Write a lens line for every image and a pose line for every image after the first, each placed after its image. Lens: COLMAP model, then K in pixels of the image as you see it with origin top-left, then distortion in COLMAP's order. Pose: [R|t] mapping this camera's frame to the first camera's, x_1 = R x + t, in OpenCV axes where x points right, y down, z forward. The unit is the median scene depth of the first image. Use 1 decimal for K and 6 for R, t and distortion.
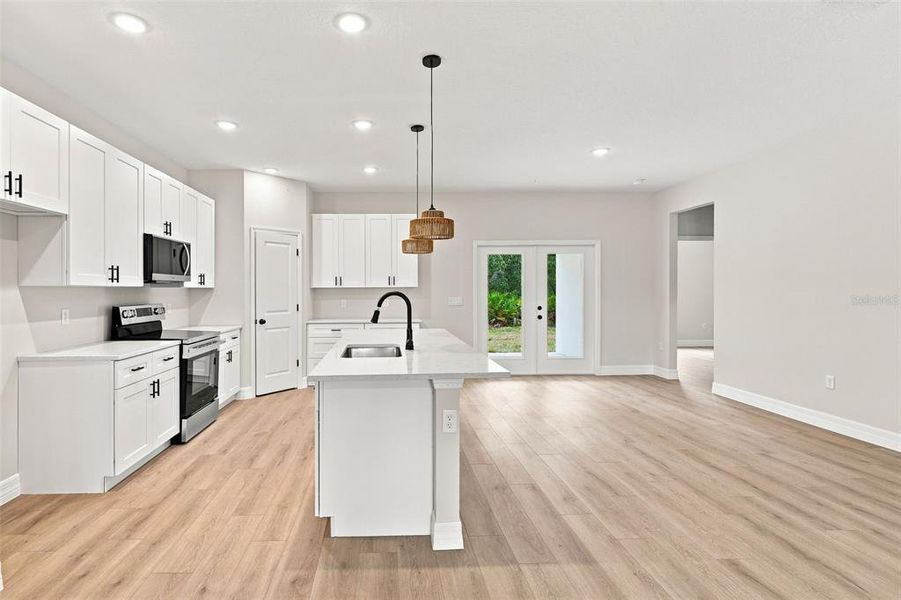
lens RADIAL K [[446.8, 0, 395.4], [0, 446.8, 289.8], [0, 0, 1]] dist [-0.001469, 0.000796]
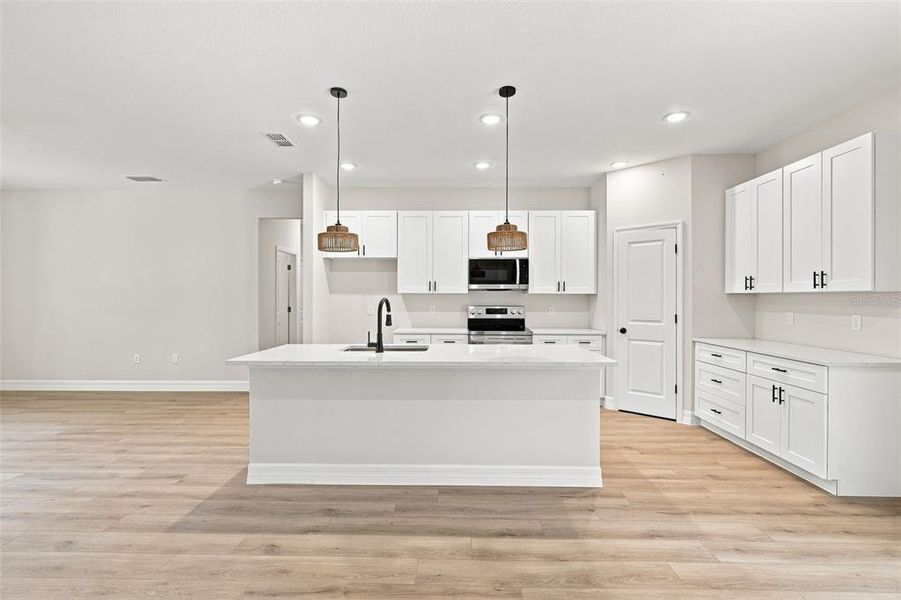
lens RADIAL K [[419.6, 0, 449.8], [0, 419.6, 295.7], [0, 0, 1]] dist [0.002333, -0.001468]
pose [[-0.033471, 0.002105, -0.999437, 0.619155], [-0.002714, 0.999994, 0.002197, -0.001772], [0.999436, 0.002786, -0.033465, 0.725715]]
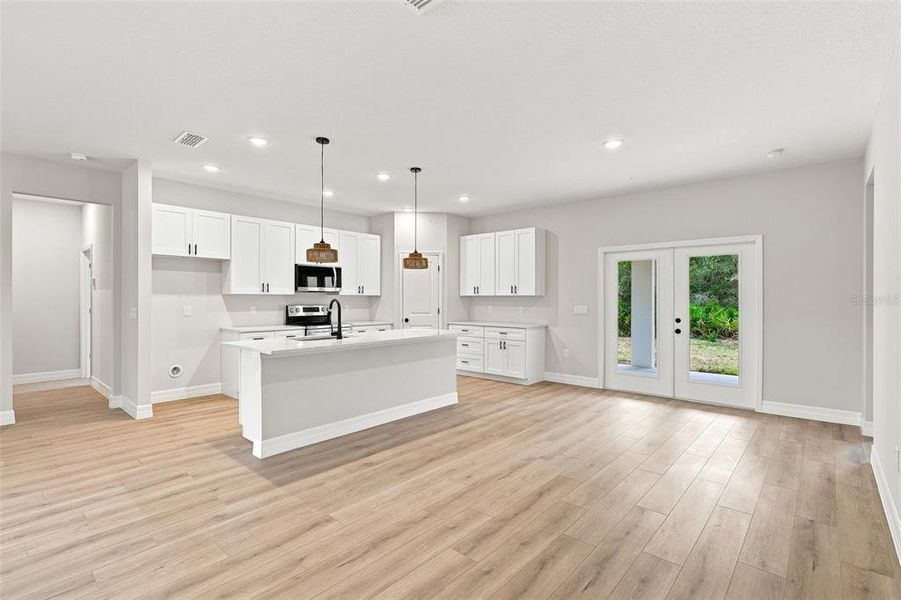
lens RADIAL K [[419.6, 0, 449.8], [0, 419.6, 294.6], [0, 0, 1]] dist [0.002333, -0.001468]
pose [[0.735582, 0.001434, -0.677434, 0.726167], [-0.006688, 0.999964, -0.005146, -0.002293], [0.677402, 0.008315, 0.735566, 0.150714]]
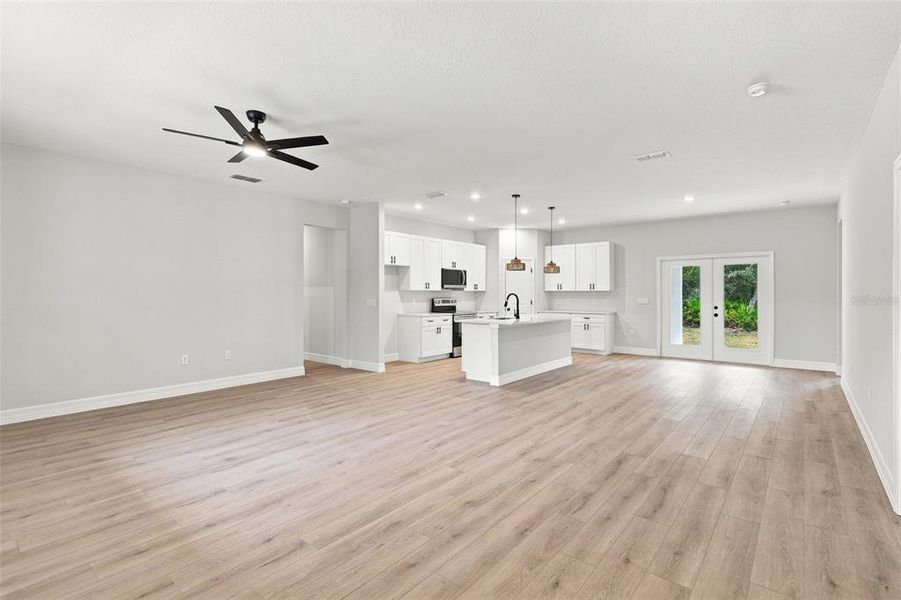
lens RADIAL K [[419.6, 0, 455.2], [0, 419.6, 289.1], [0, 0, 1]] dist [0.002333, -0.001468]
pose [[0.761692, -0.000139, -0.647940, 0.705895], [-0.005215, 0.999966, -0.006346, -0.000199], [0.647919, 0.008212, 0.761665, -0.497582]]
